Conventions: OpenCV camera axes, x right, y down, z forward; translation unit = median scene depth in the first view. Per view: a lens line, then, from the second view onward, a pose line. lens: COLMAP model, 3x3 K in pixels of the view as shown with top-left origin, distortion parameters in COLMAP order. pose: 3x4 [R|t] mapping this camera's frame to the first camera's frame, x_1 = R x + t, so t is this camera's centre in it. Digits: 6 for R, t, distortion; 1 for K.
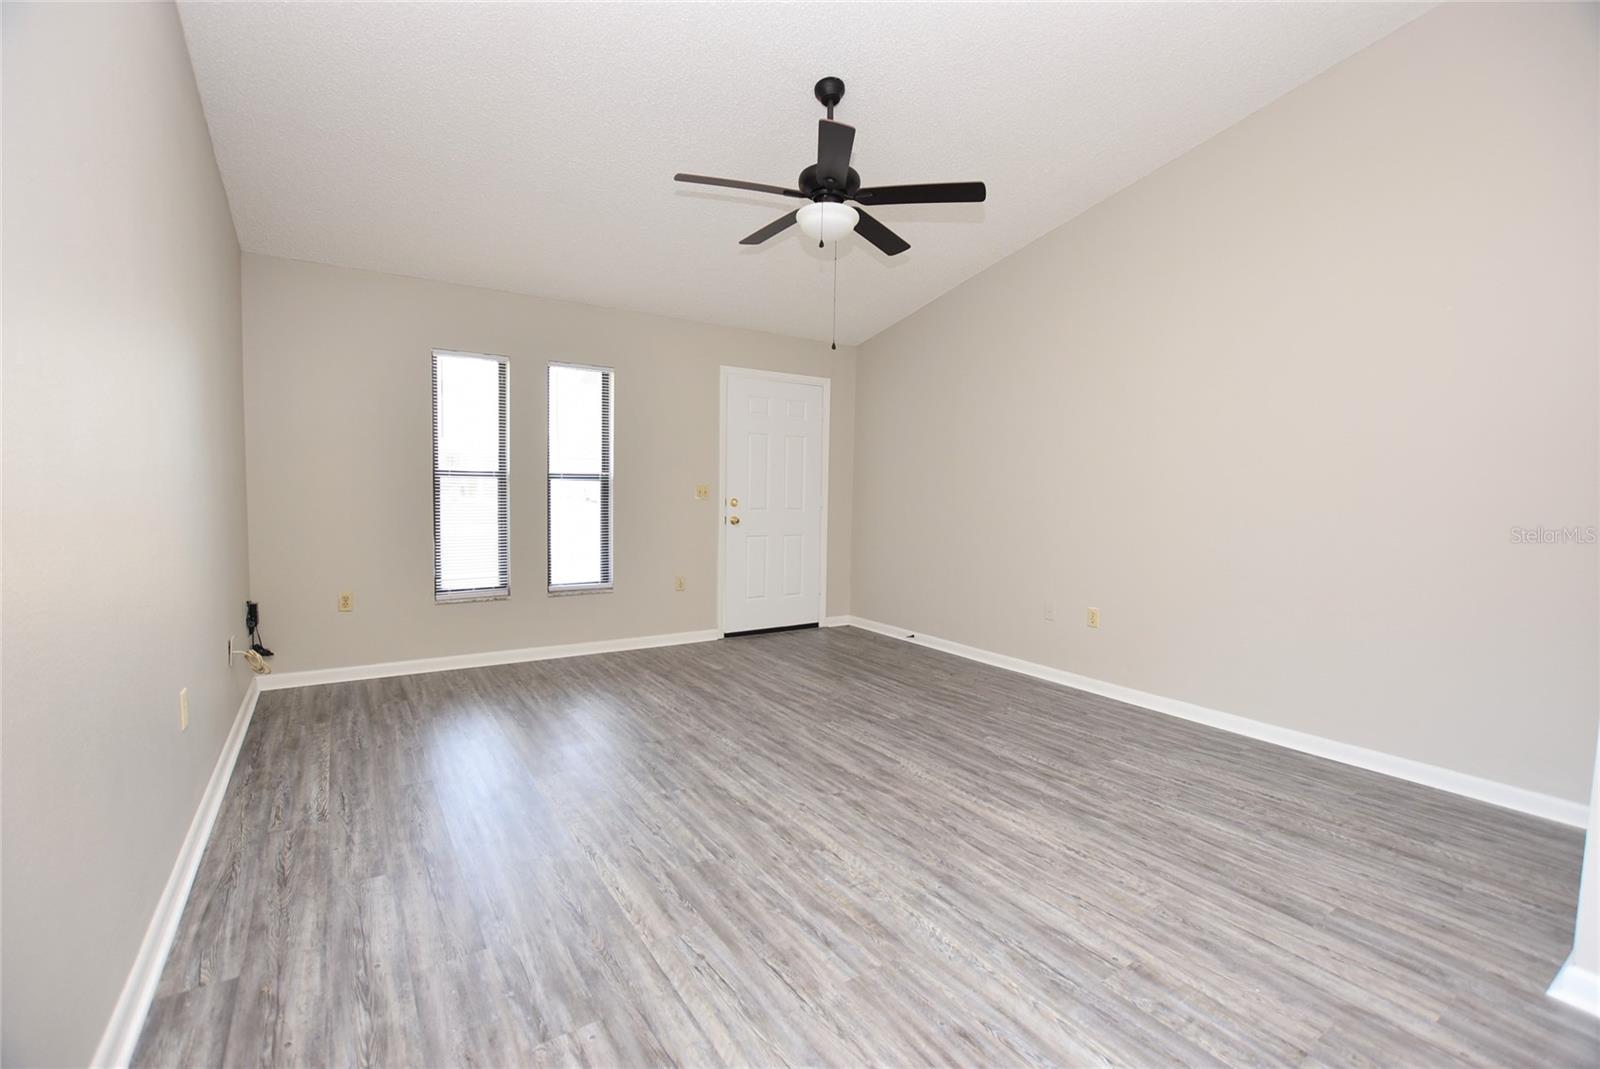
lens RADIAL K [[703.3, 0, 802.1], [0, 703.3, 532.2], [0, 0, 1]] dist [-0.028005, 0.002477]
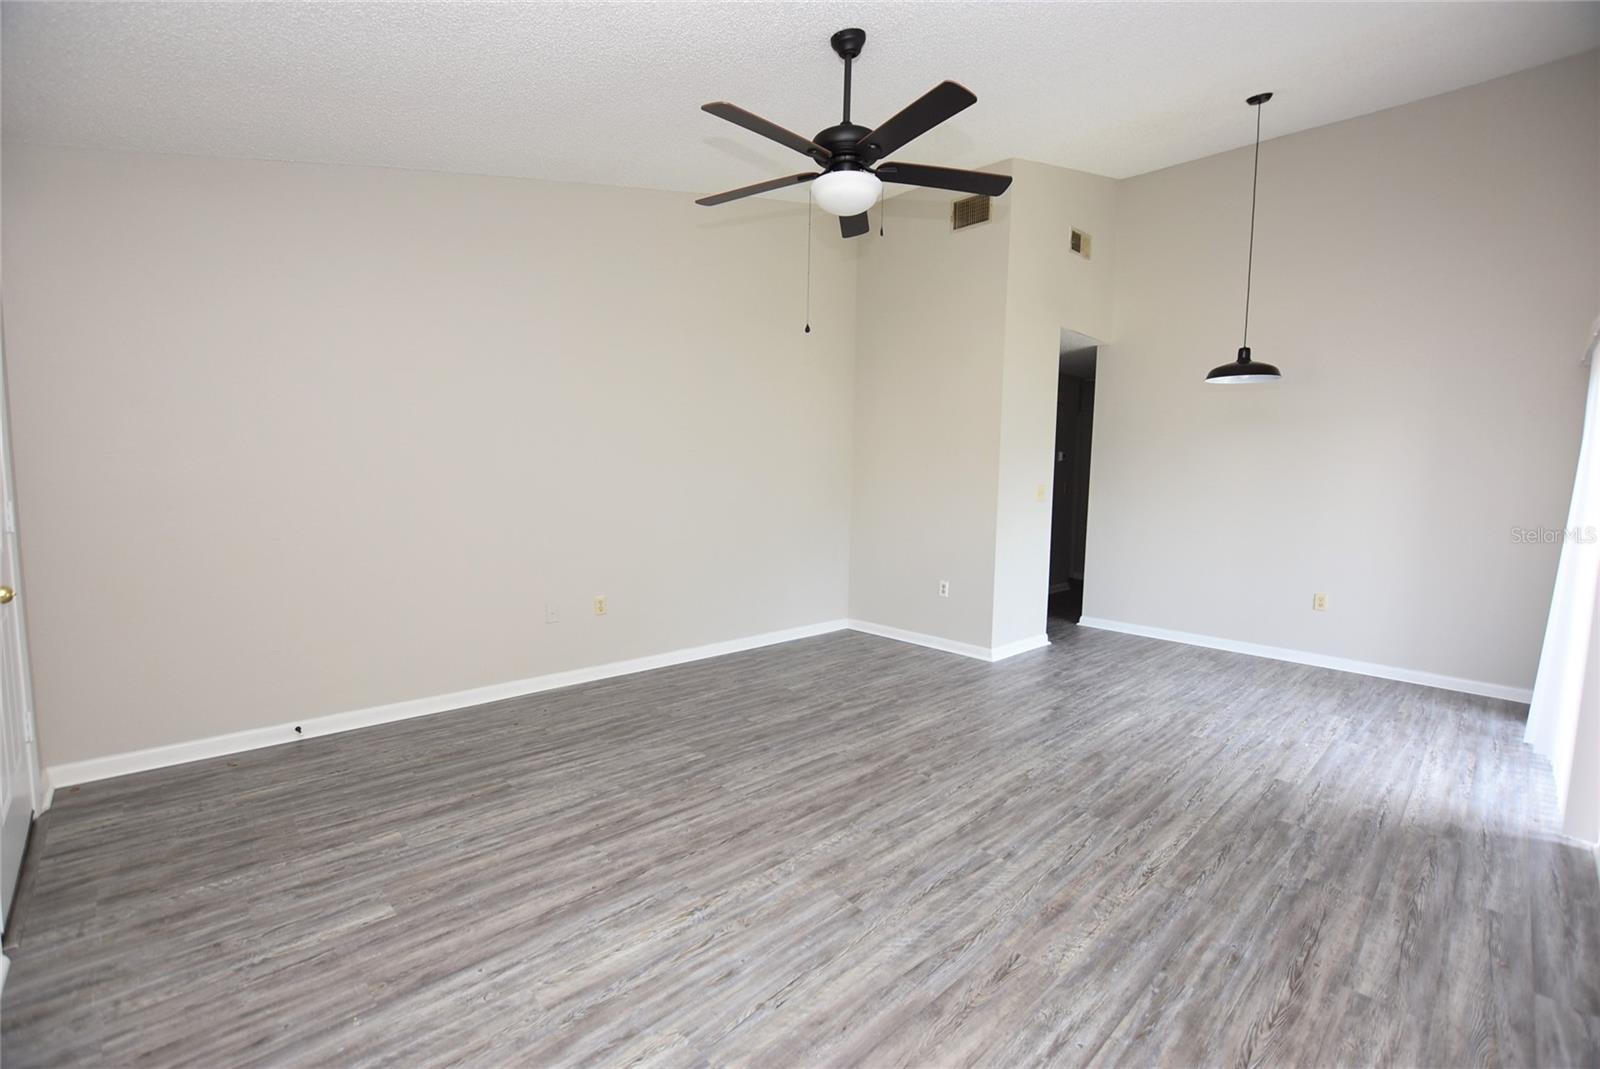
lens RADIAL K [[703.3, 0, 798.6], [0, 703.3, 533.4], [0, 0, 1]] dist [-0.028005, 0.002477]
pose [[-0.175655, -0.107591, 0.978555, -0.832489], [0.037284, 0.992570, 0.115825, -0.120001], [-0.983745, 0.056830, -0.170339, 1.194664]]
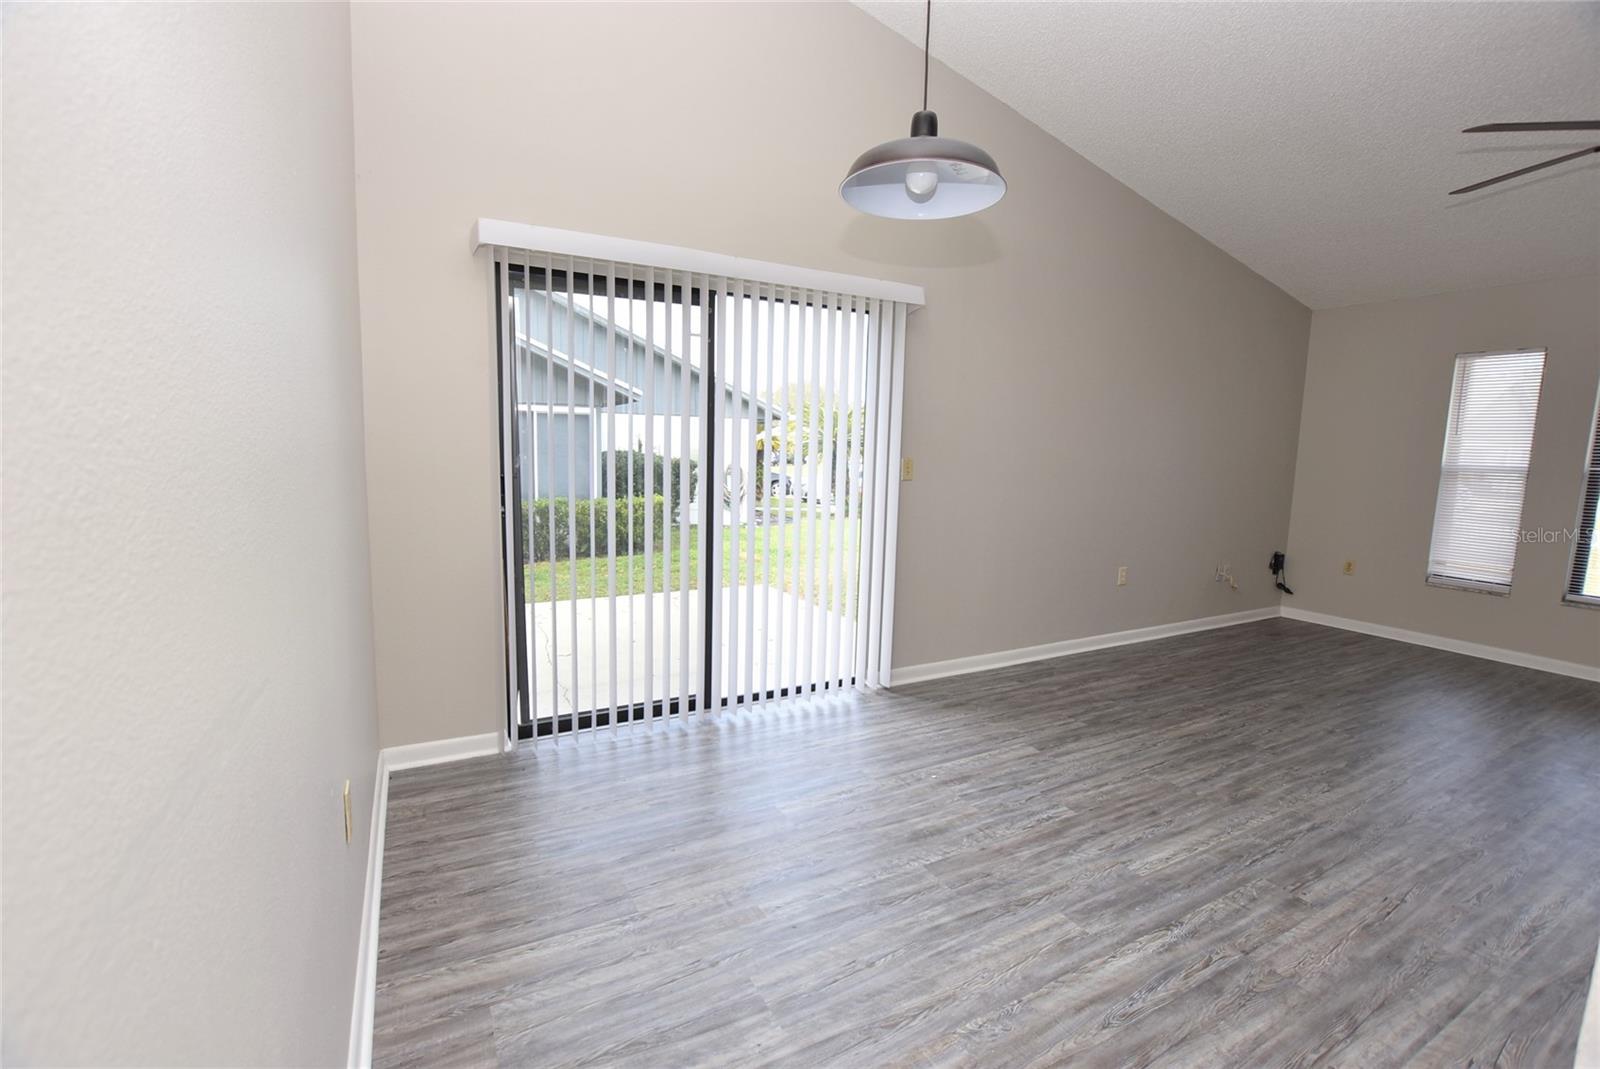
lens RADIAL K [[703.3, 0, 802.9], [0, 703.3, 537.0], [0, 0, 1]] dist [-0.028005, 0.002477]
pose [[-0.079069, 0.106913, -0.991119, 0.896924], [-0.089305, 0.989475, 0.113860, -0.012689], [0.992861, 0.097515, -0.068689, 0.112506]]
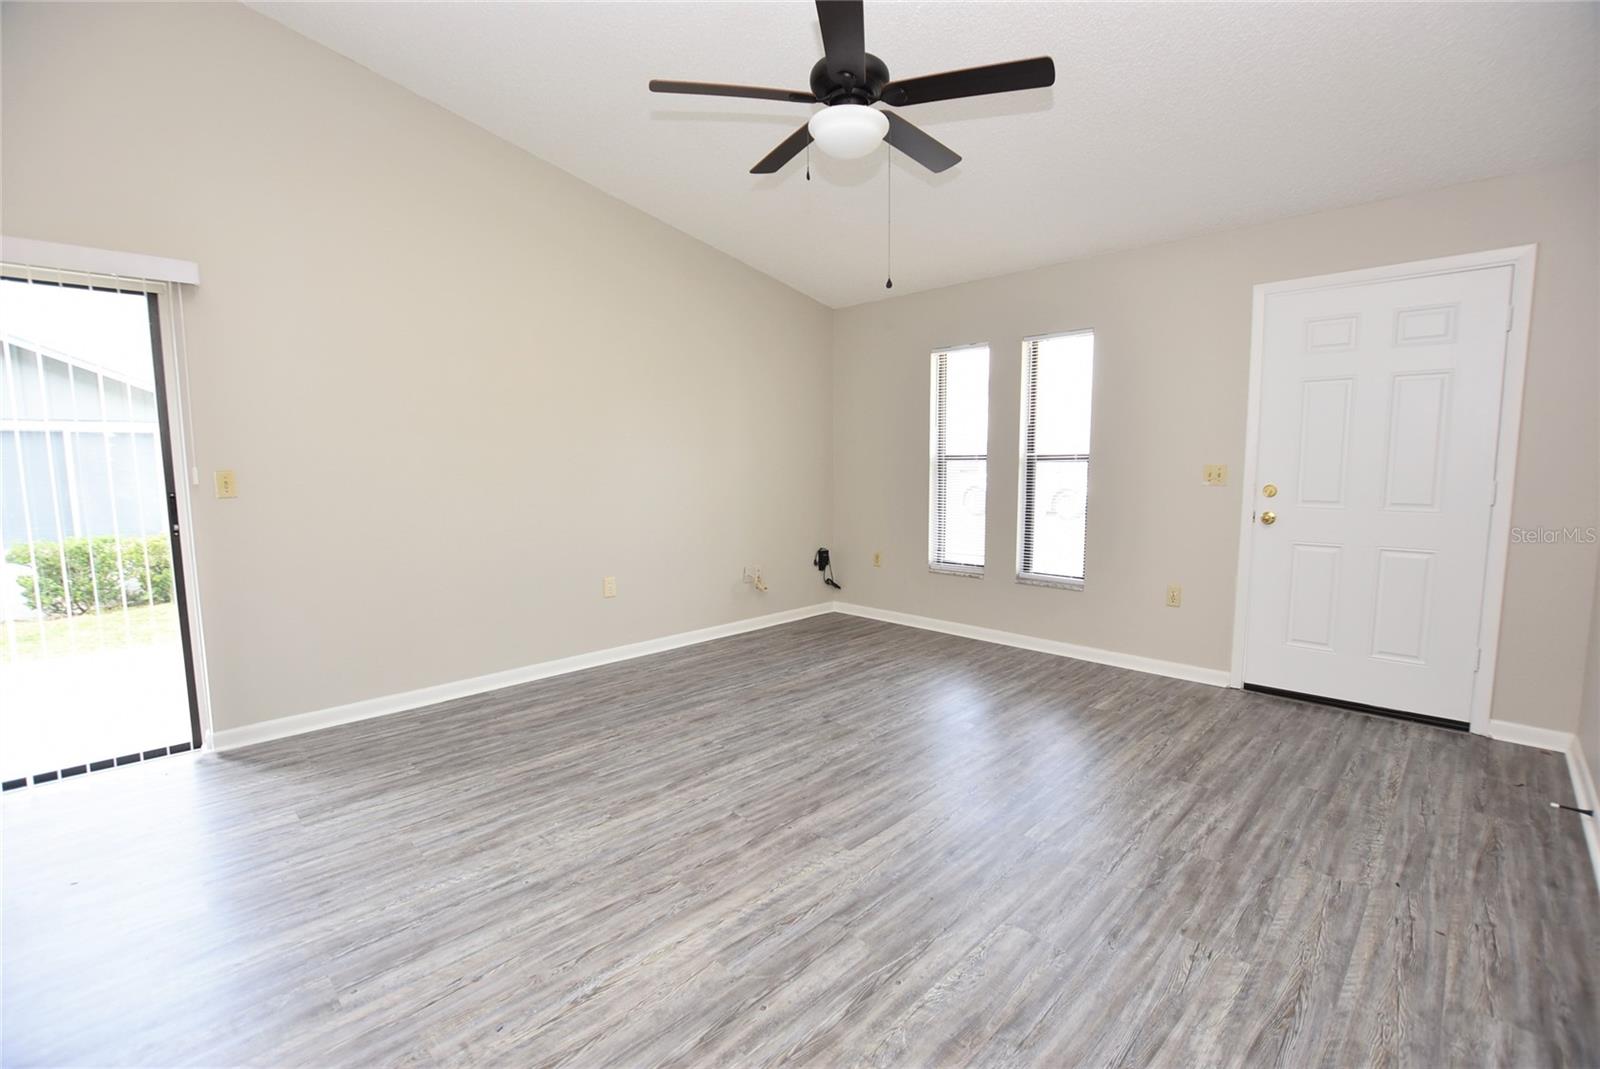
lens RADIAL K [[703.3, 0, 800.0], [0, 703.3, 536.5], [0, 0, 1]] dist [-0.028005, 0.002477]
pose [[0.198821, 0.085886, -0.976265, 0.798748], [-0.050576, 0.995724, 0.077298, -0.048744], [0.978730, 0.034007, 0.202314, 0.778926]]
